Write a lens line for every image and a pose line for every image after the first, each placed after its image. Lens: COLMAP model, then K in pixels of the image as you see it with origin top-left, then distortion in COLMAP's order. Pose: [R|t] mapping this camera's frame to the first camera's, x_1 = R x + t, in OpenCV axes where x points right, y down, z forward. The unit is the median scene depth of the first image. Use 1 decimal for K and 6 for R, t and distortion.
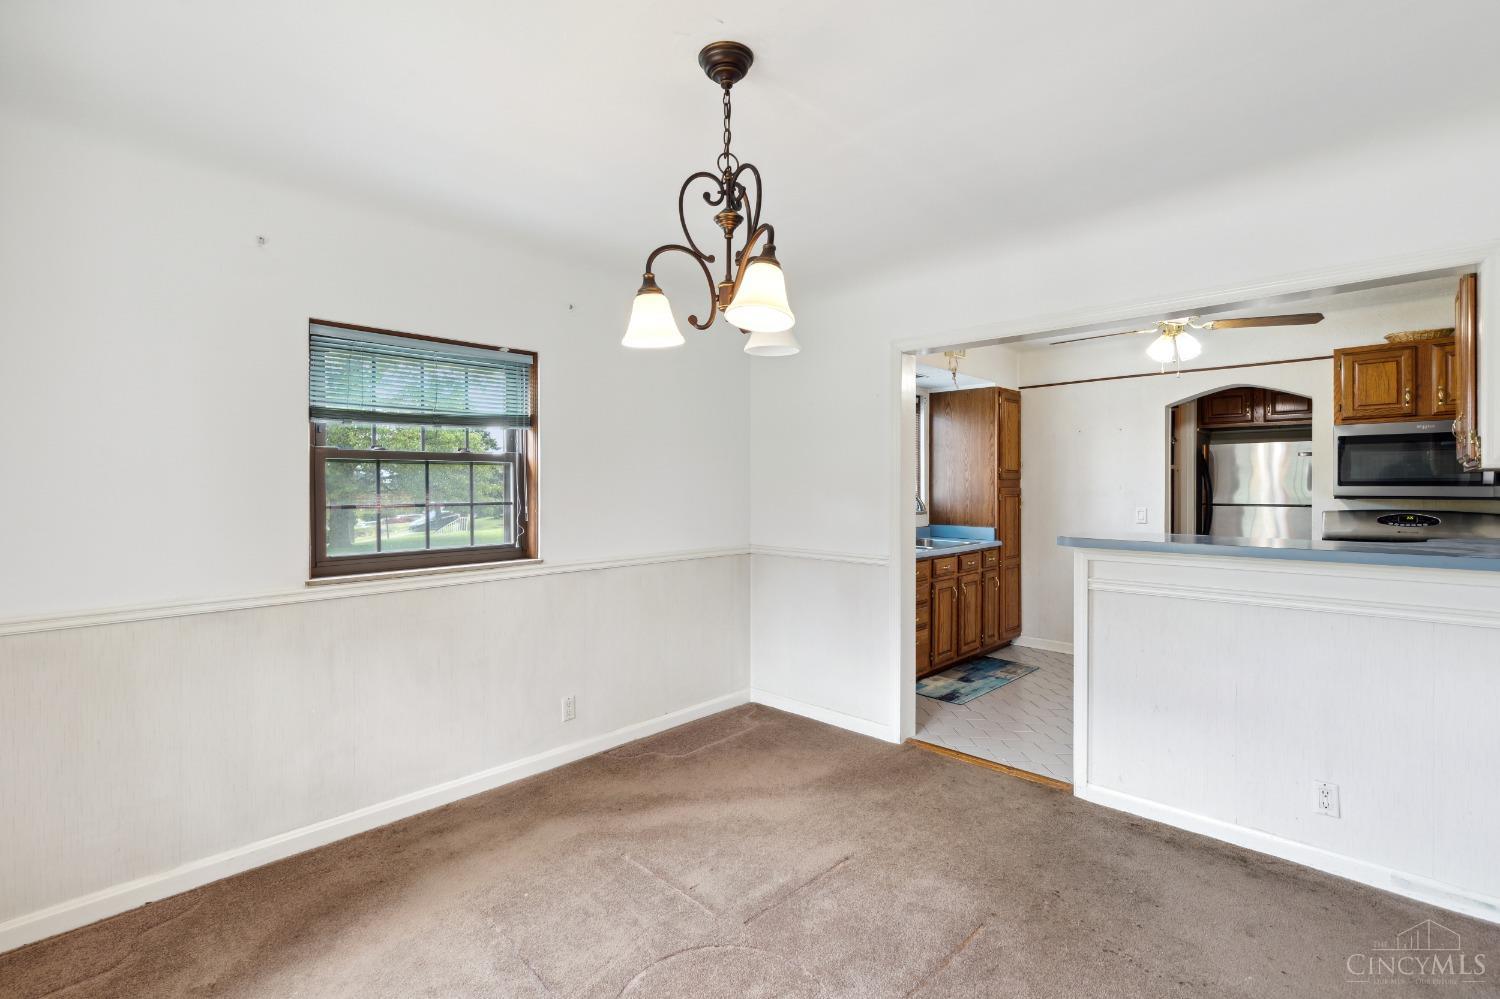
lens RADIAL K [[681.9, 0, 738.6], [0, 681.9, 489.2], [0, 0, 1]] dist [0.002356, 0.000122]
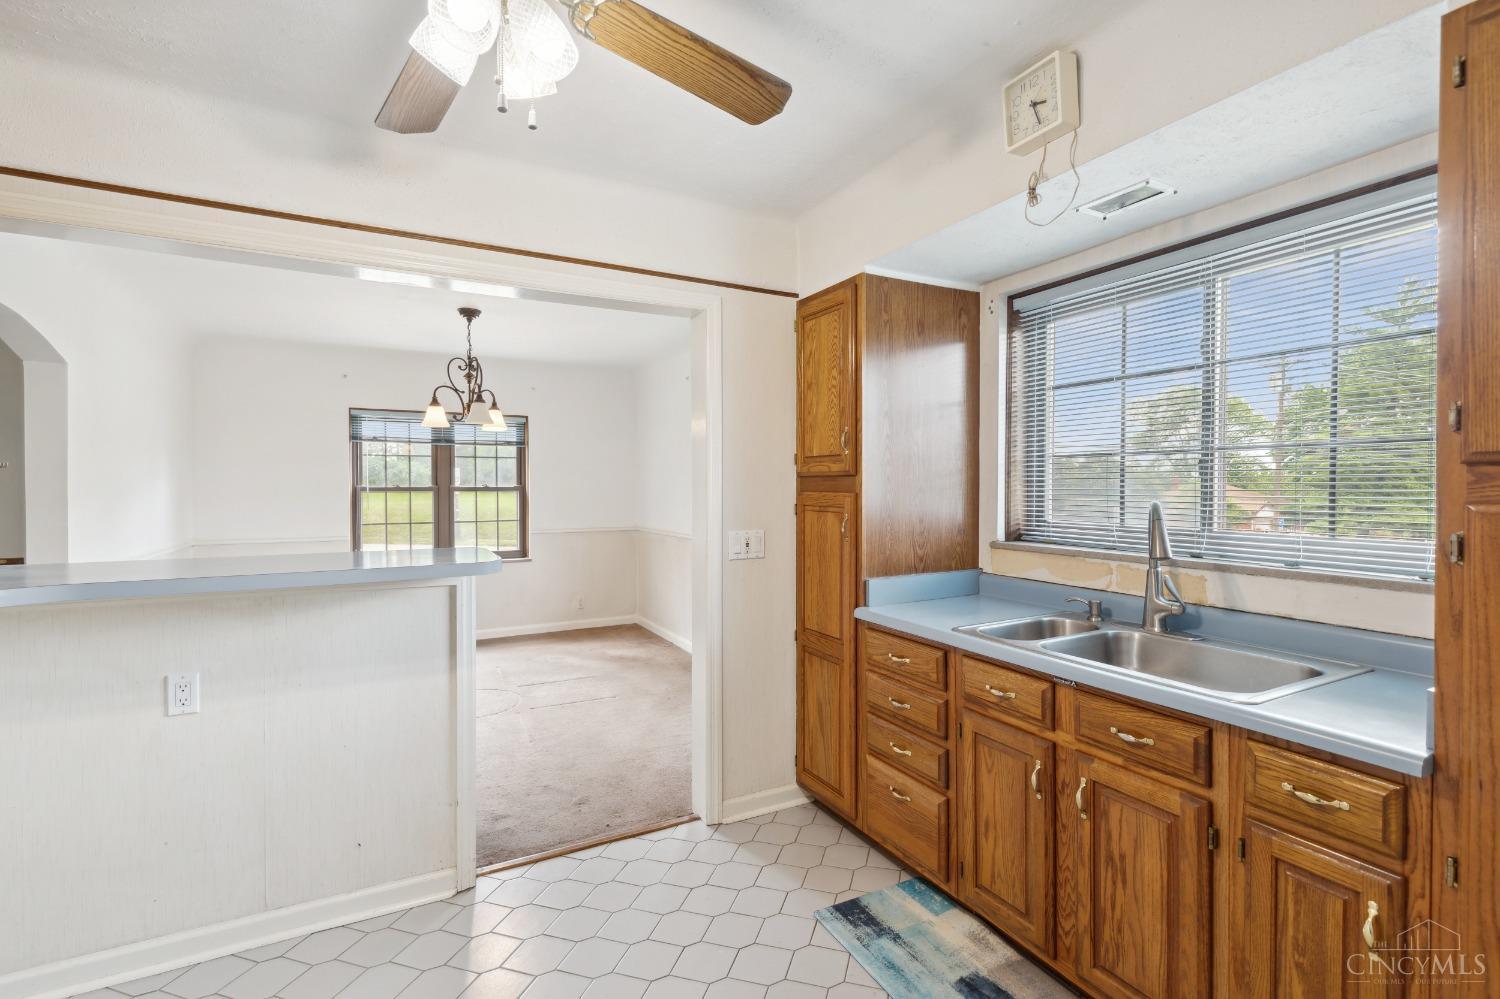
lens RADIAL K [[681.9, 0, 738.6], [0, 681.9, 489.2], [0, 0, 1]] dist [0.002356, 0.000122]
pose [[-0.321651, 0.007925, -0.946825, 0.654397], [-0.004682, 0.999939, 0.009960, -0.007132], [0.946847, 0.007636, -0.321594, 0.875256]]
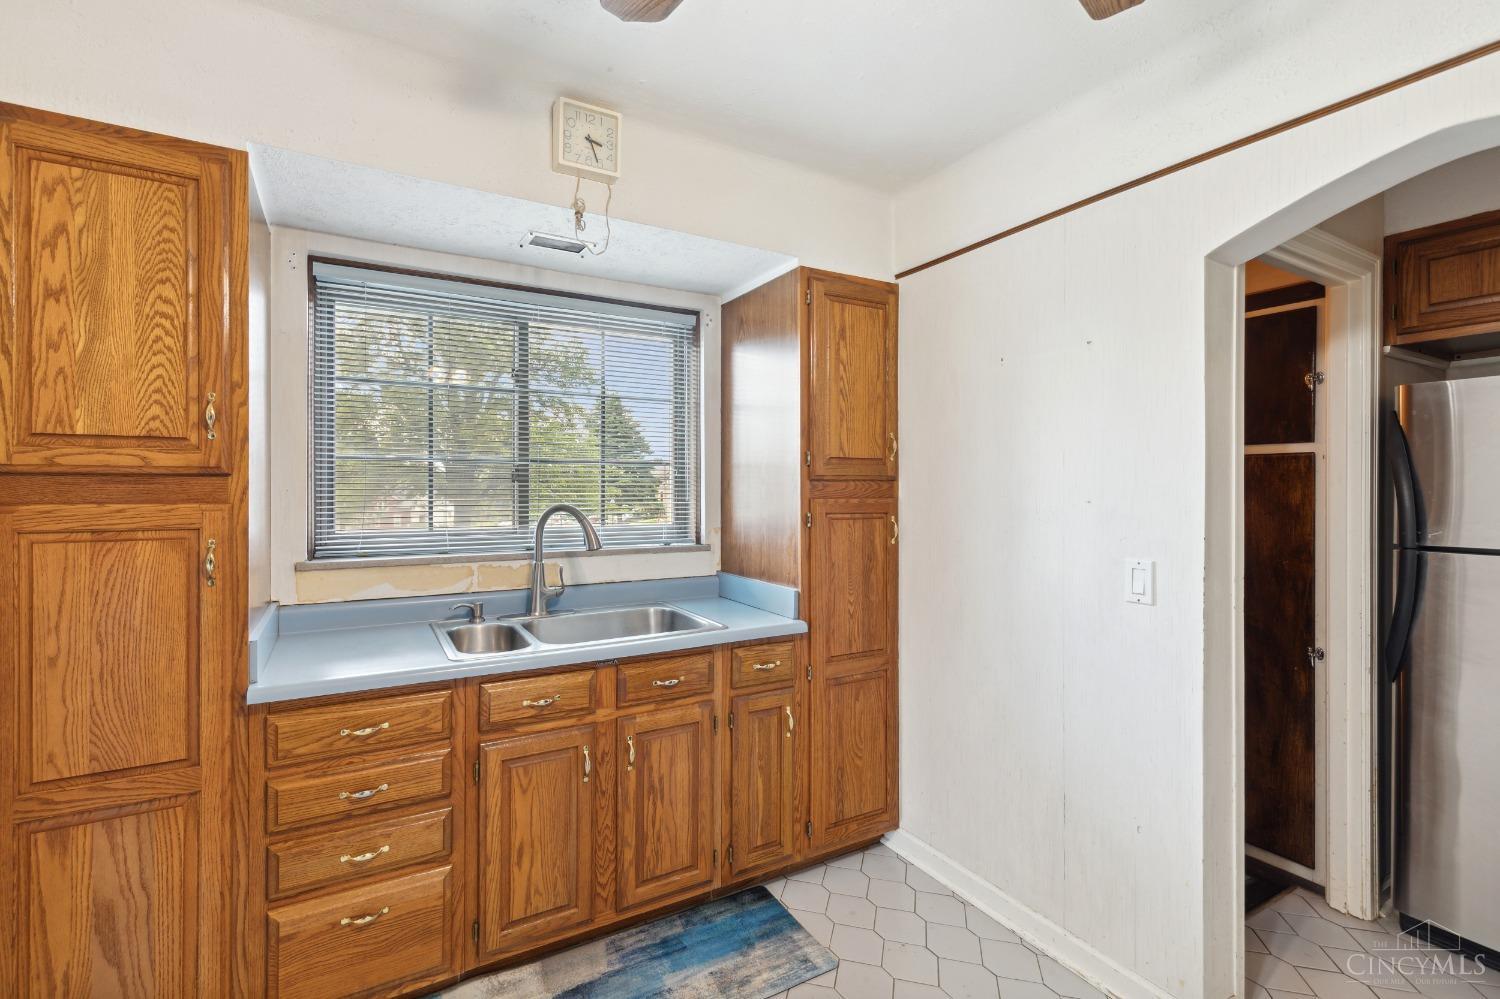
lens RADIAL K [[681.9, 0, 738.6], [0, 681.9, 489.2], [0, 0, 1]] dist [0.002356, 0.000122]
pose [[0.961428, 0.000562, -0.275057, 0.458415], [-0.002457, 0.999976, -0.006545, -0.004879], [0.275046, 0.006968, 0.961406, 0.568351]]
